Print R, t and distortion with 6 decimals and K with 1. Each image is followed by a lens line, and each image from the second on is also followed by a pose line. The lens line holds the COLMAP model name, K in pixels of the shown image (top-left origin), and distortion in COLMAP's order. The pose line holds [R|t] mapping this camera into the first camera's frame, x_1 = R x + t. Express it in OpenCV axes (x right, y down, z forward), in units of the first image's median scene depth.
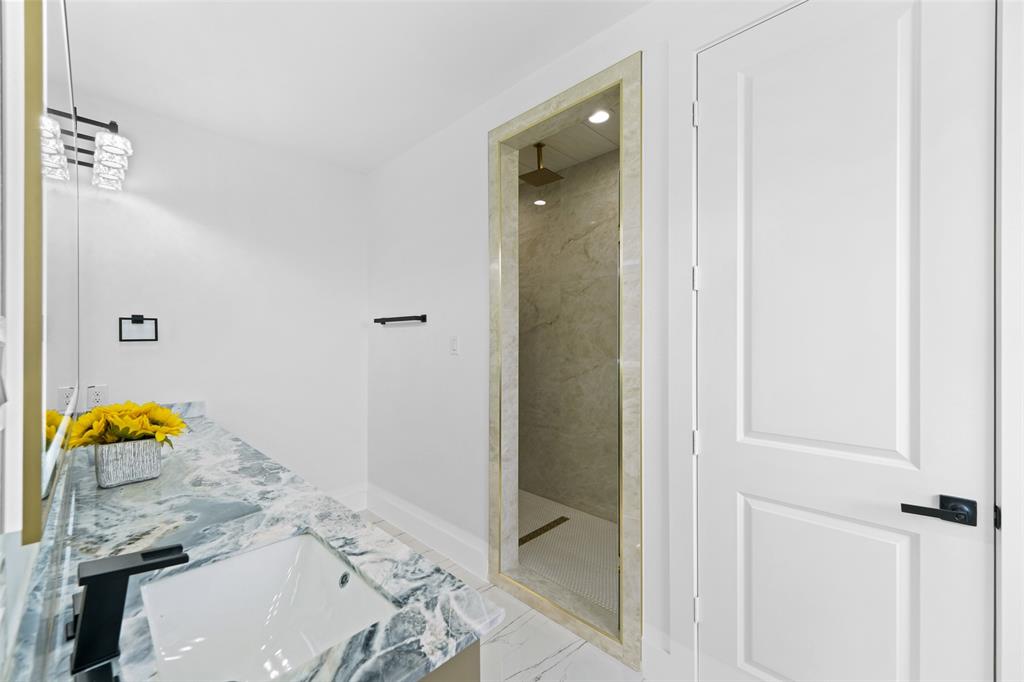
lens RADIAL K [[405.3, 0, 503.1], [0, 405.3, 341.3], [0, 0, 1]] dist [0.007264, -0.001023]
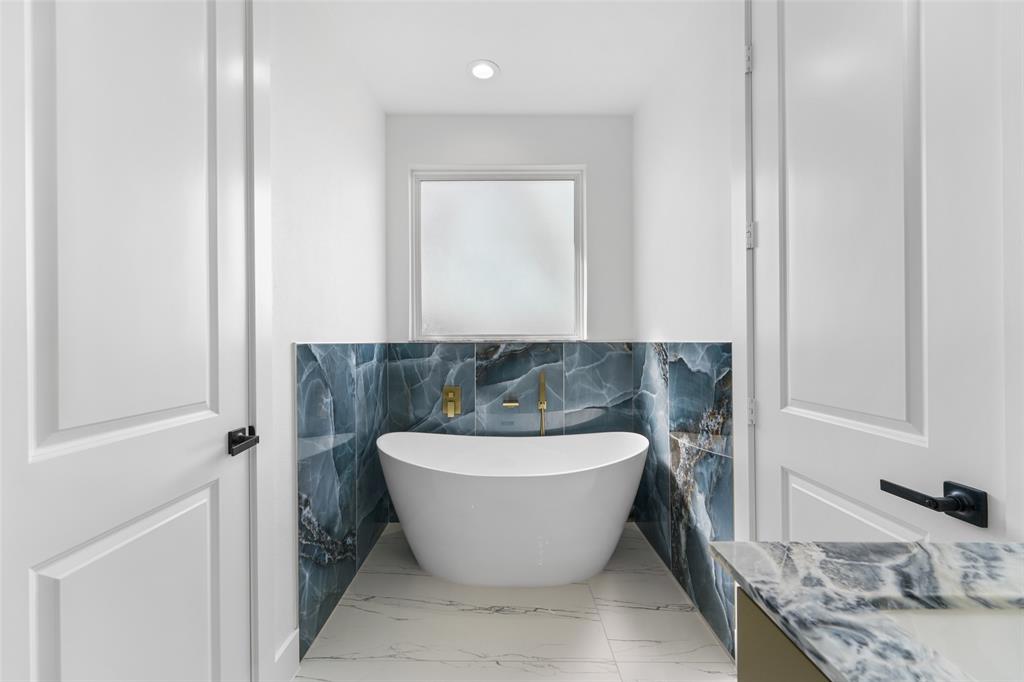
lens RADIAL K [[405.3, 0, 507.9], [0, 405.3, 343.1], [0, 0, 1]] dist [0.007264, -0.001023]
pose [[-0.705187, 0.002794, 0.709016, -0.318029], [0.005044, 0.999987, 0.001076, 0.228688], [-0.709004, 0.004336, -0.705192, 1.950066]]
